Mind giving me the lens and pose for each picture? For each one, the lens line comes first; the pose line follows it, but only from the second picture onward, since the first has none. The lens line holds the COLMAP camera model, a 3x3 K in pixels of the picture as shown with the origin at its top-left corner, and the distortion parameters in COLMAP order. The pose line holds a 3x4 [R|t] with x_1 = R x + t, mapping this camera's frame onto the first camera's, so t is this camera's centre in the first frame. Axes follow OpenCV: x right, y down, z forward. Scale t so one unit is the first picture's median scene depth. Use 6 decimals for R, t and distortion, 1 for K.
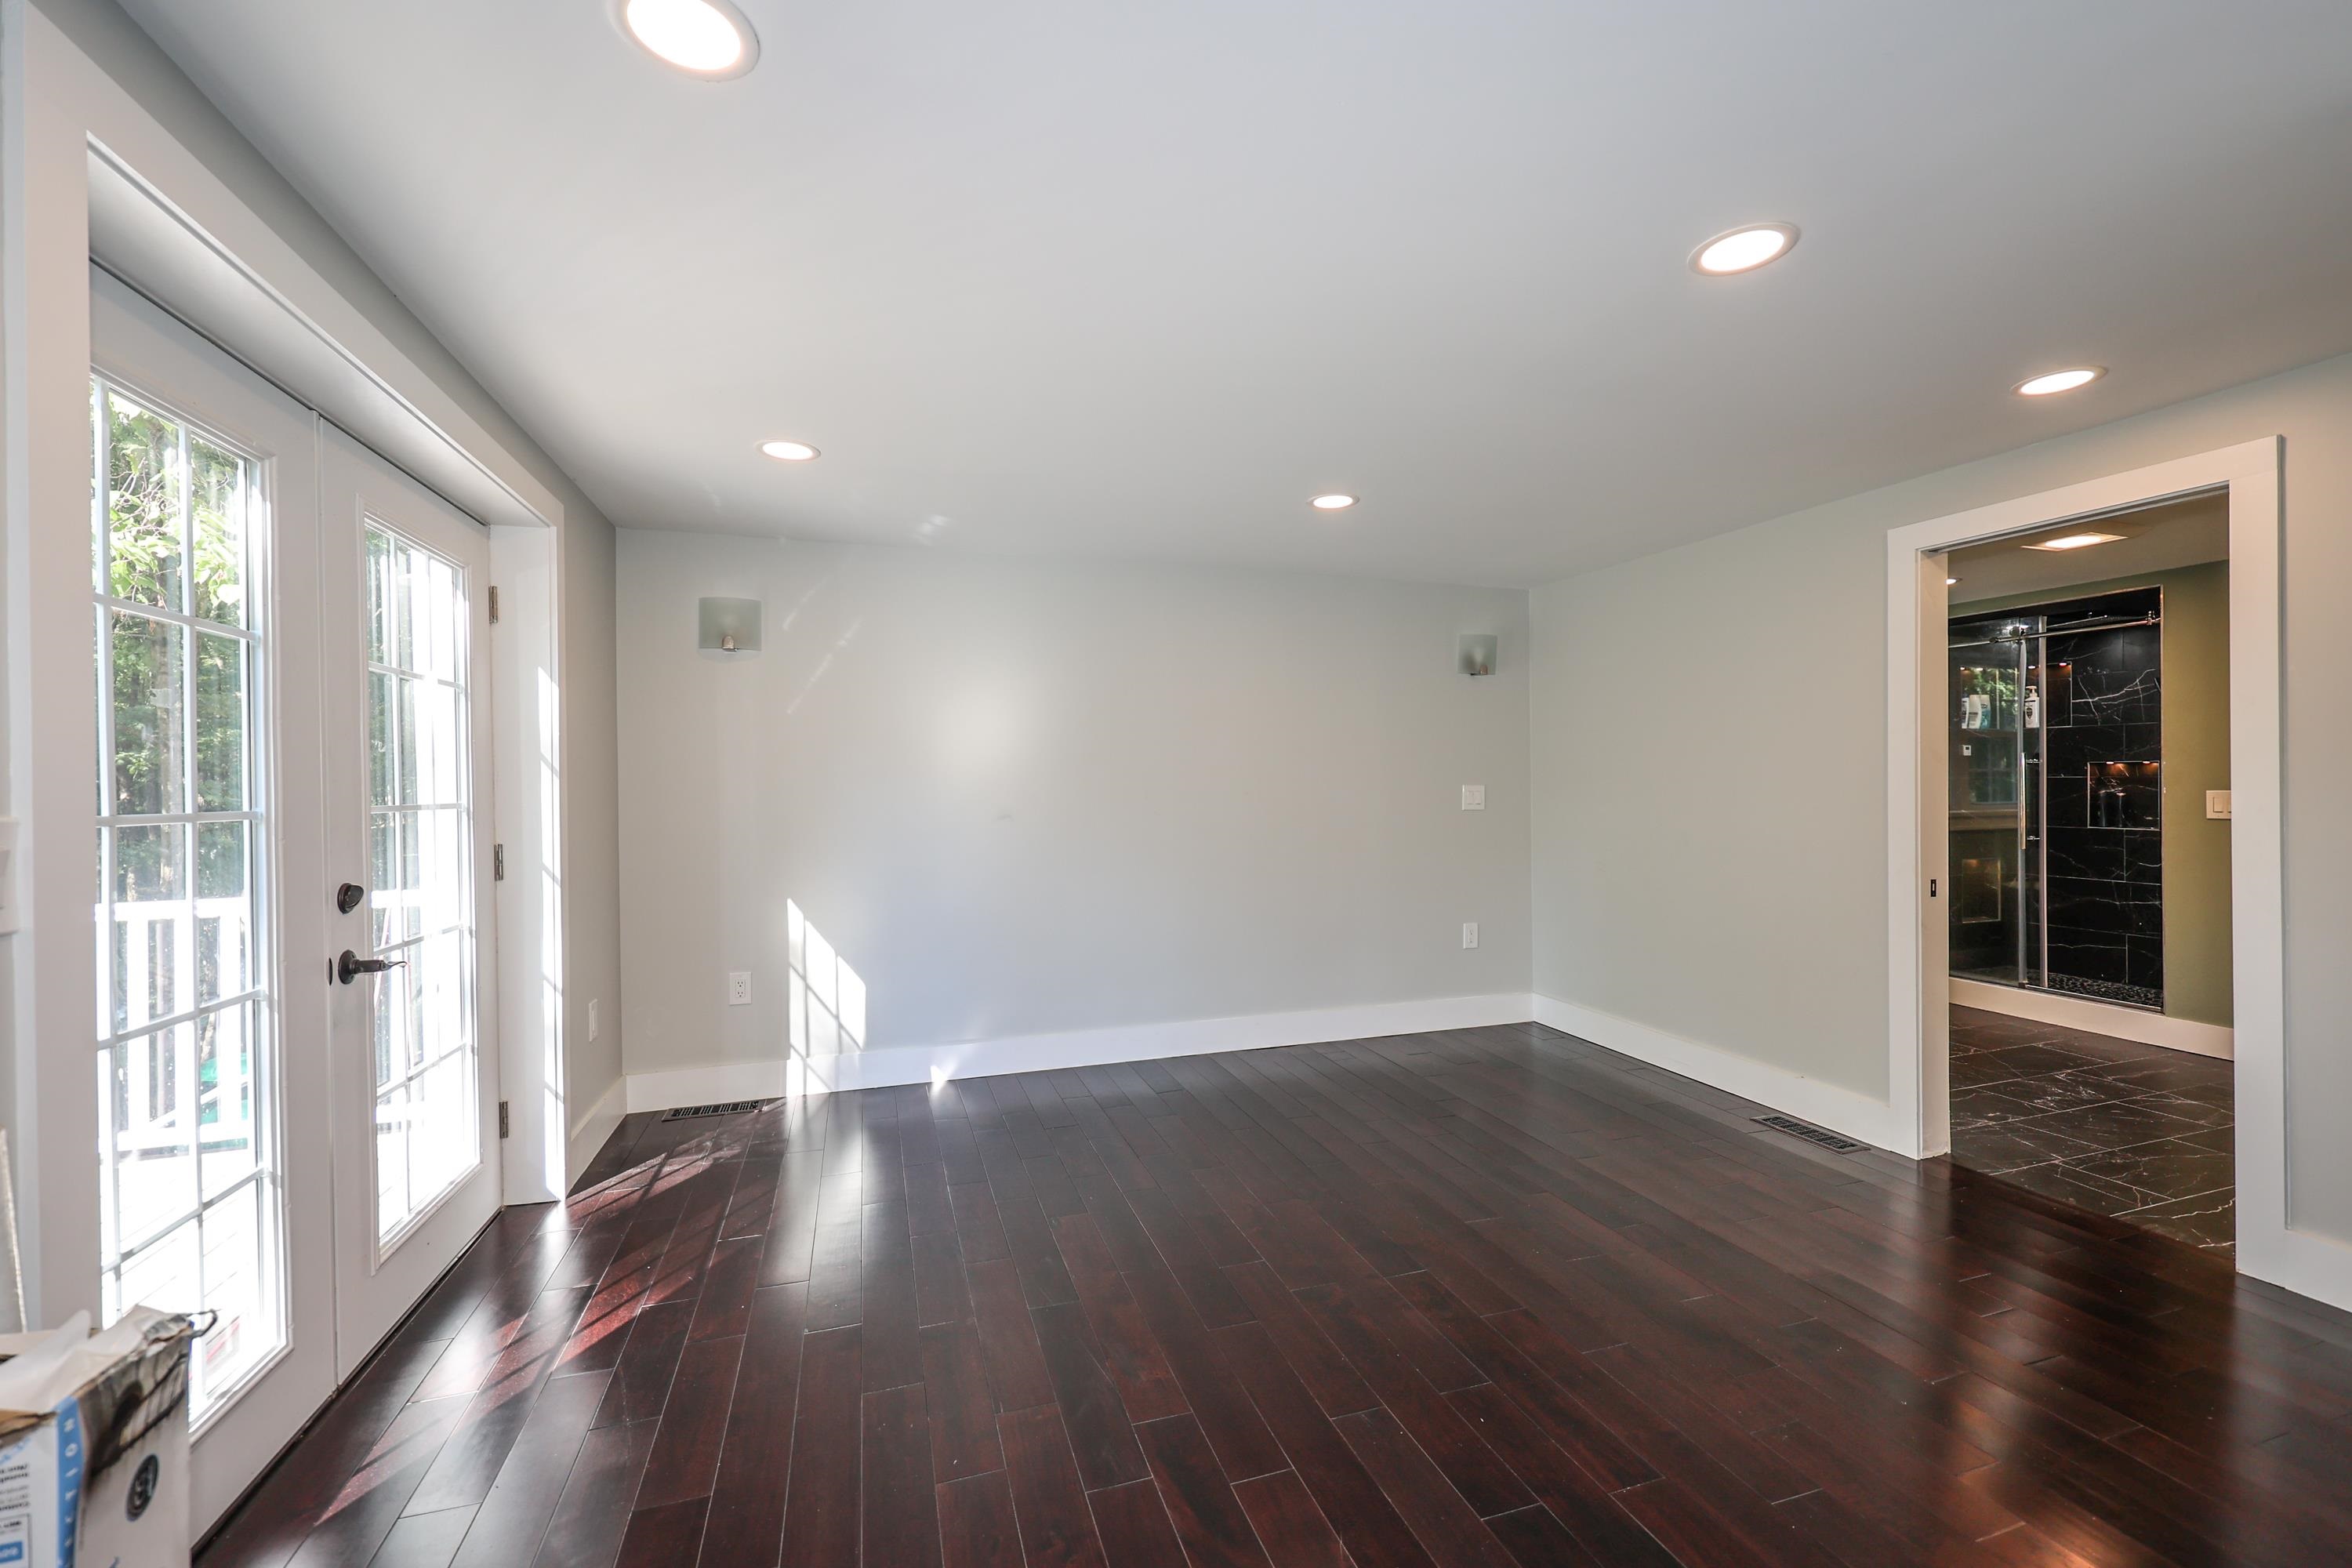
lens RADIAL K [[949.8, 0, 1186.7], [0, 949.8, 782.1], [0, 0, 1]] dist [-0.001019, -0.000370]
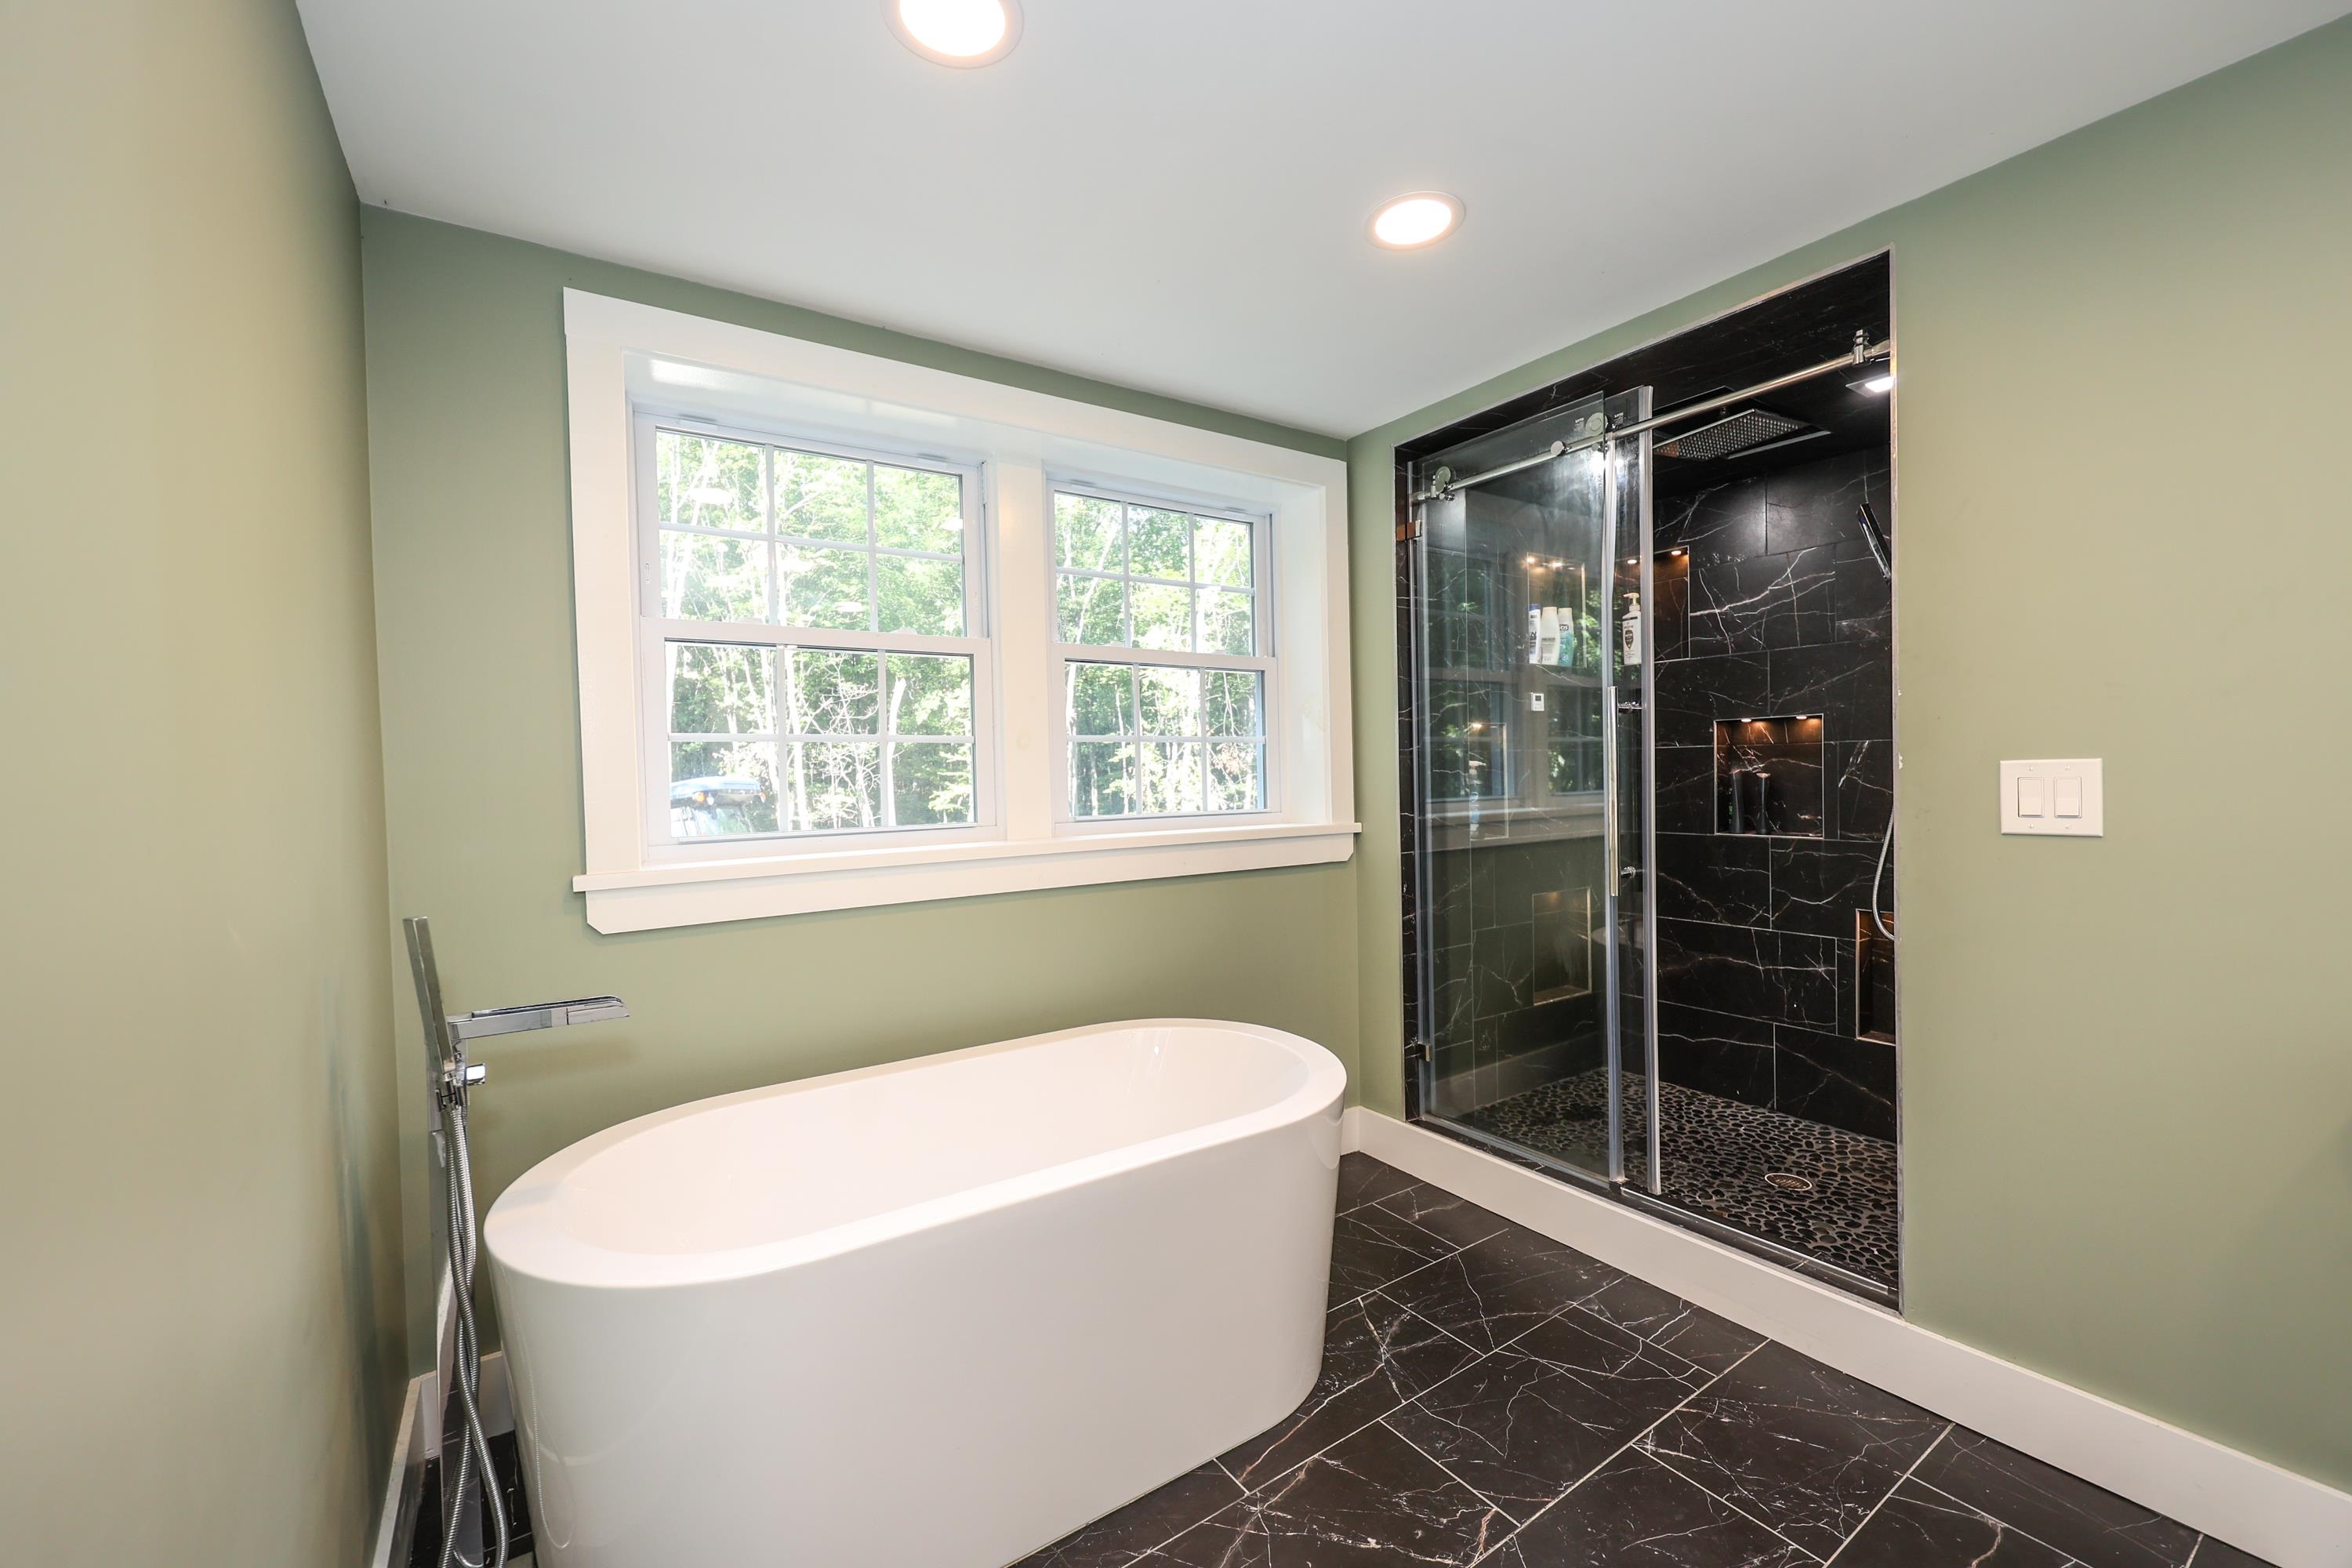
lens RADIAL K [[949.8, 0, 1169.1], [0, 949.8, 785.6], [0, 0, 1]] dist [-0.001019, -0.000370]
pose [[0.964340, -0.014914, 0.264244, 0.482520], [0.012138, 0.999853, 0.012134, 0.007695], [-0.264386, -0.008494, 0.964379, 0.535618]]
